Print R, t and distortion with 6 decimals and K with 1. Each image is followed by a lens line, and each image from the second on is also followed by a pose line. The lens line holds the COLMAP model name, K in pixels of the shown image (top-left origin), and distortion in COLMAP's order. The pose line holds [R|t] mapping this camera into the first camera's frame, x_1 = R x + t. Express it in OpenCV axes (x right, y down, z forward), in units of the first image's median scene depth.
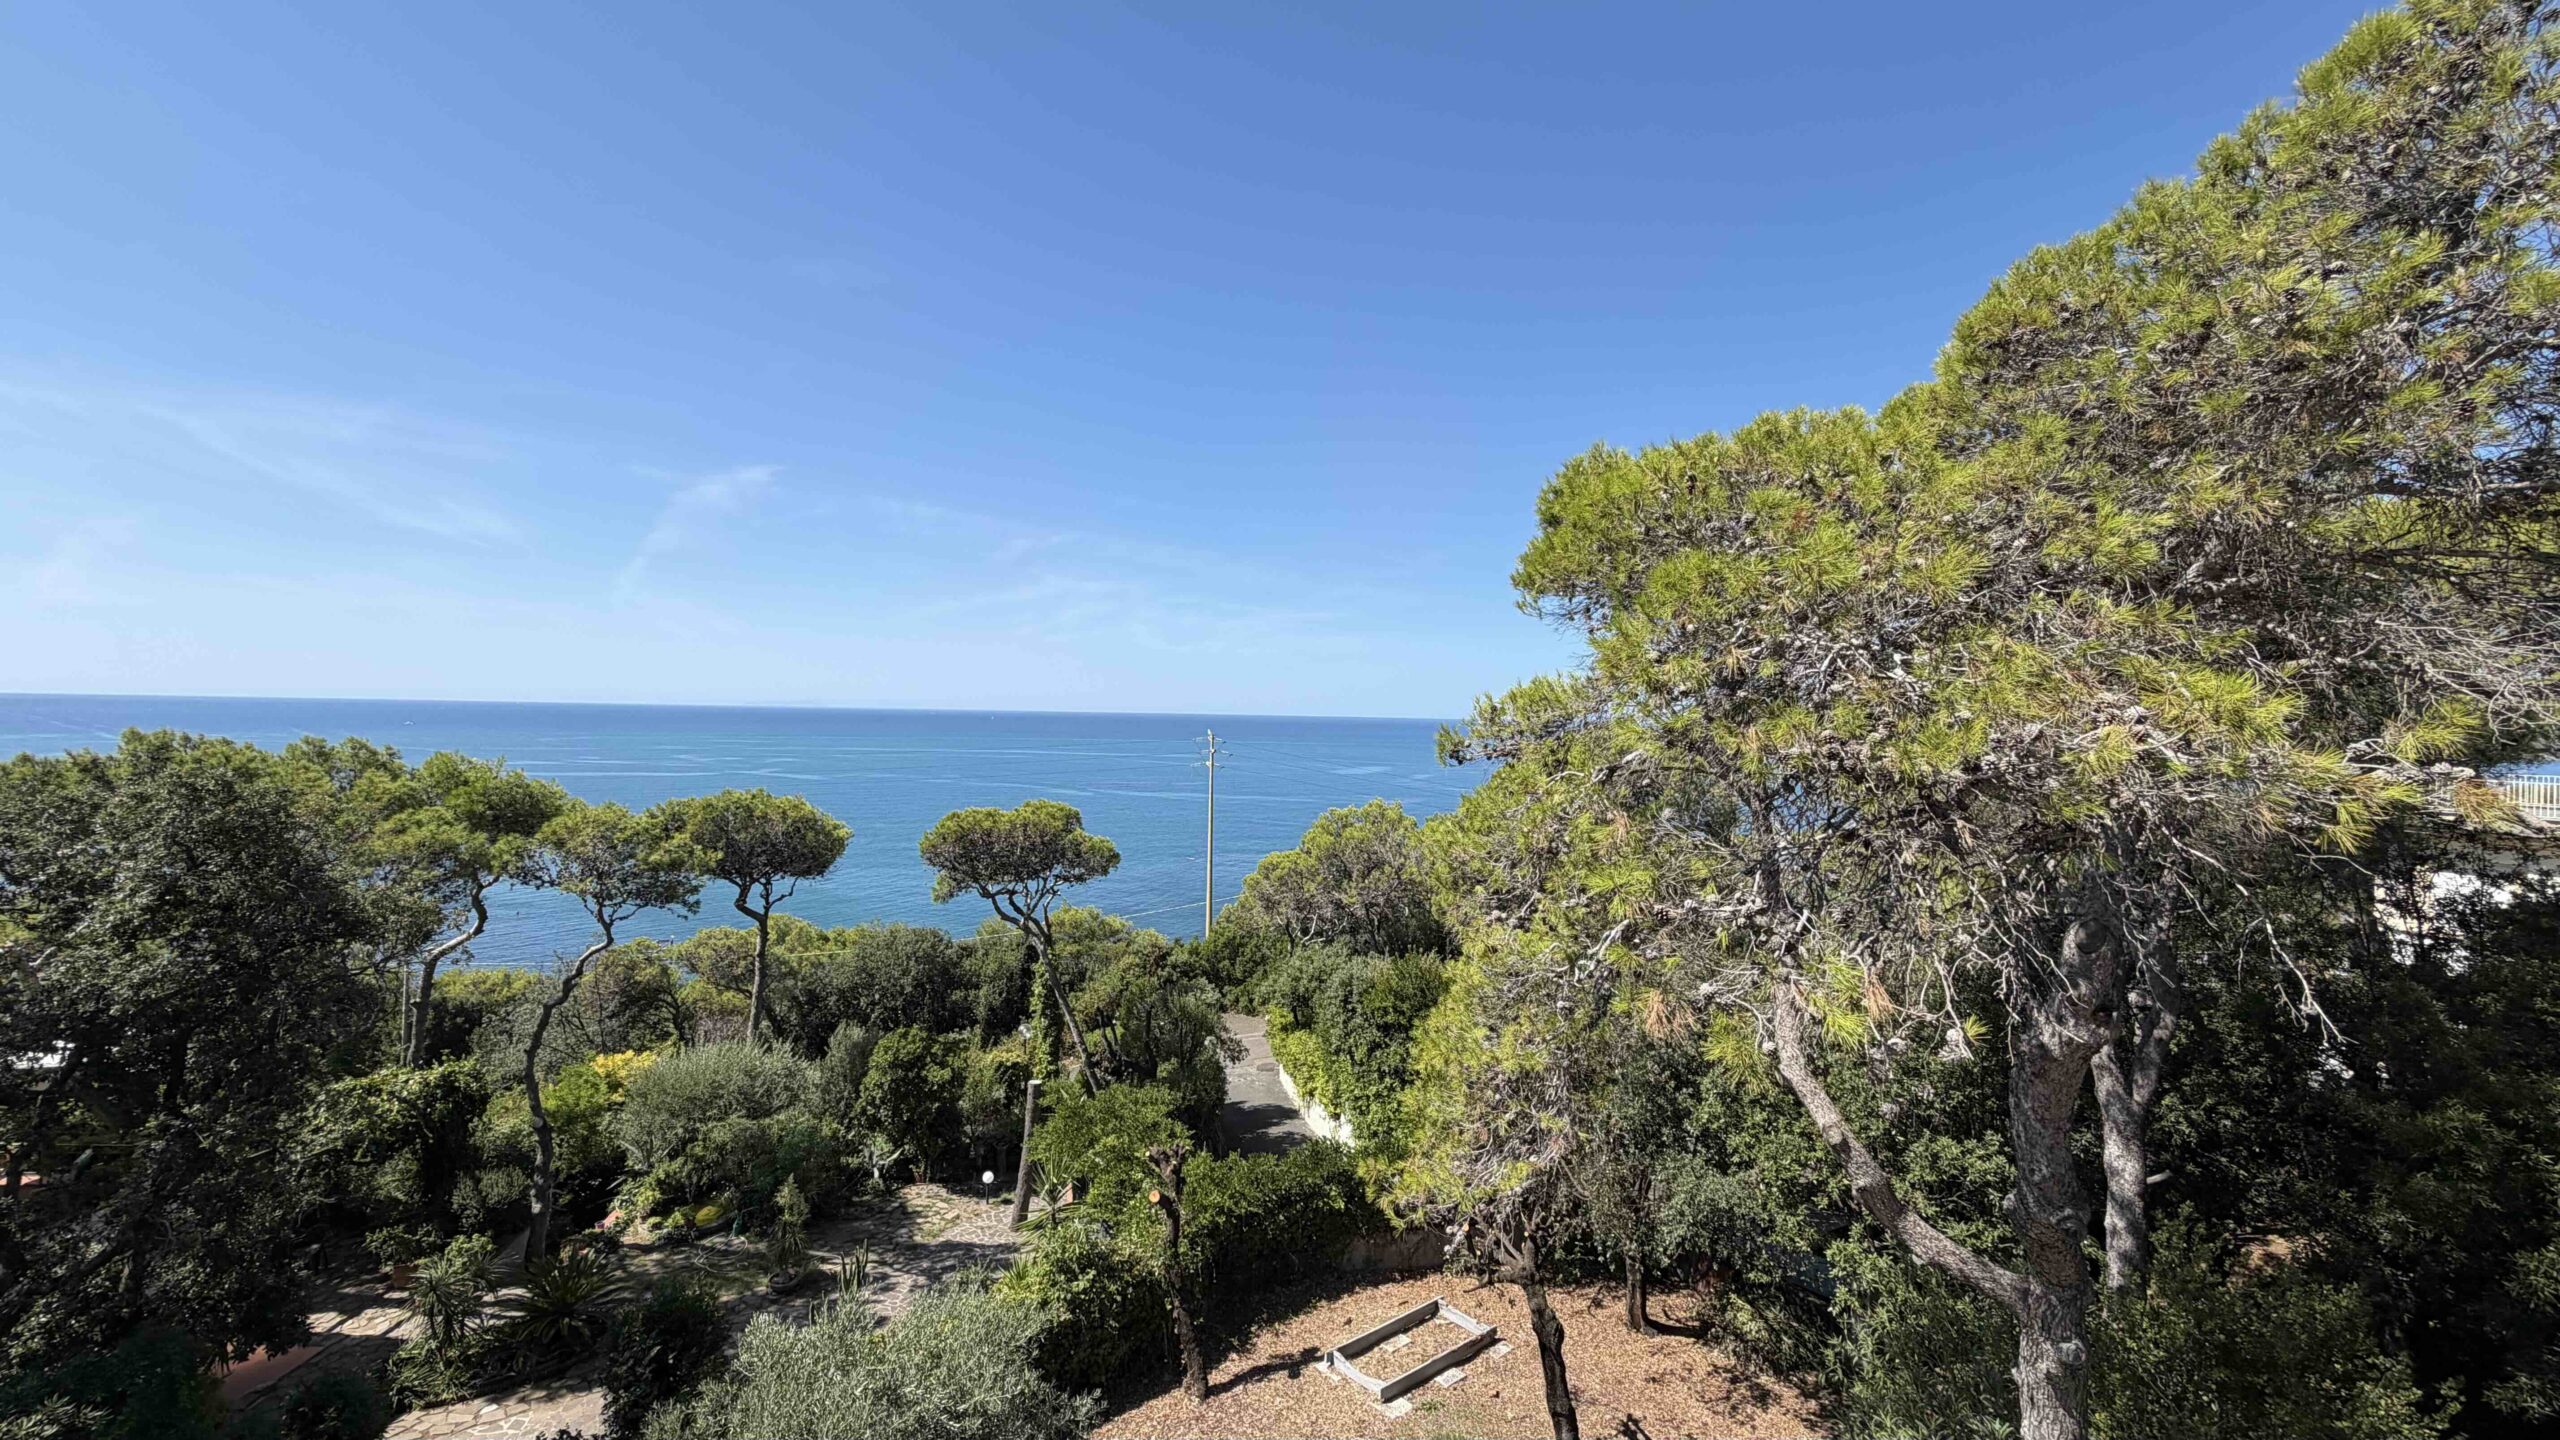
lens RADIAL K [[1018.0, 0, 1275.9], [0, 1018.0, 721.0], [0, 0, 1]] dist [-0.000303, 0.000108]
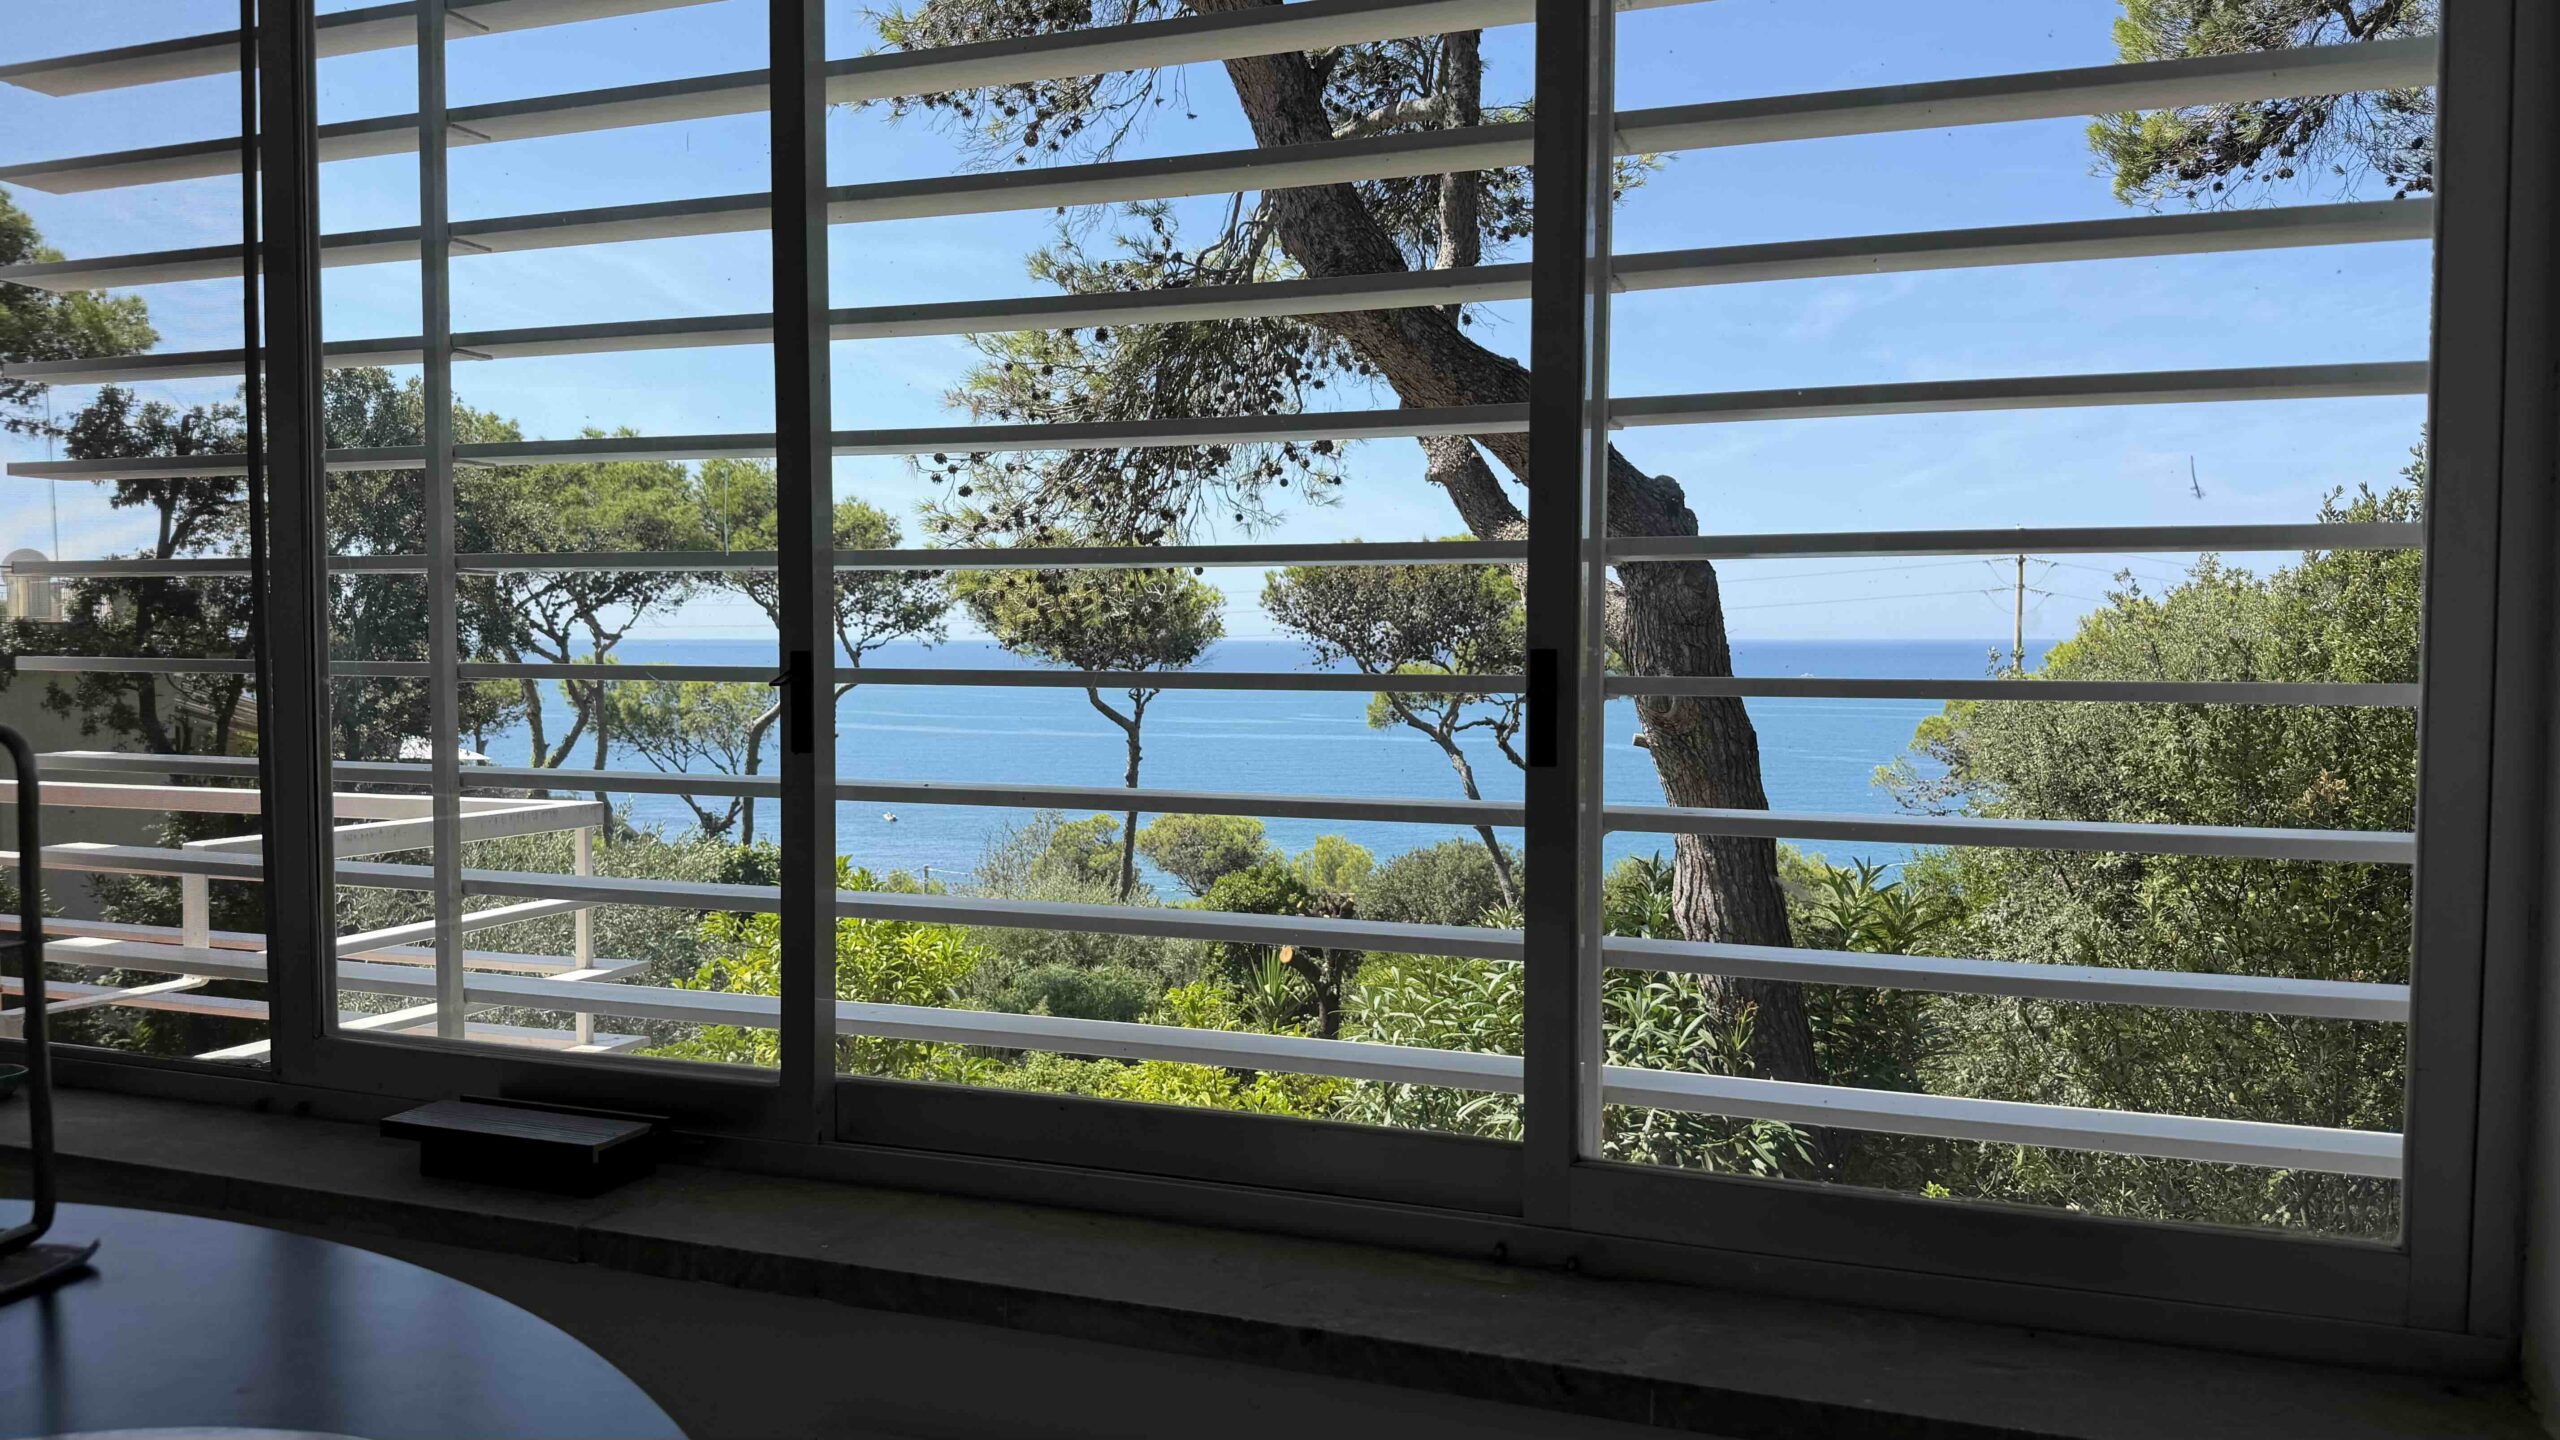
lens RADIAL K [[1790.0, 0, 1274.7], [0, 1790.0, 728.8], [0, 0, 1]] dist [0.071036, -0.094056]
pose [[0.823253, 0.008738, -0.567608, 0.404273], [0.011920, 0.999395, 0.032673, 0.213698], [0.567550, -0.033664, 0.822651, 0.030621]]
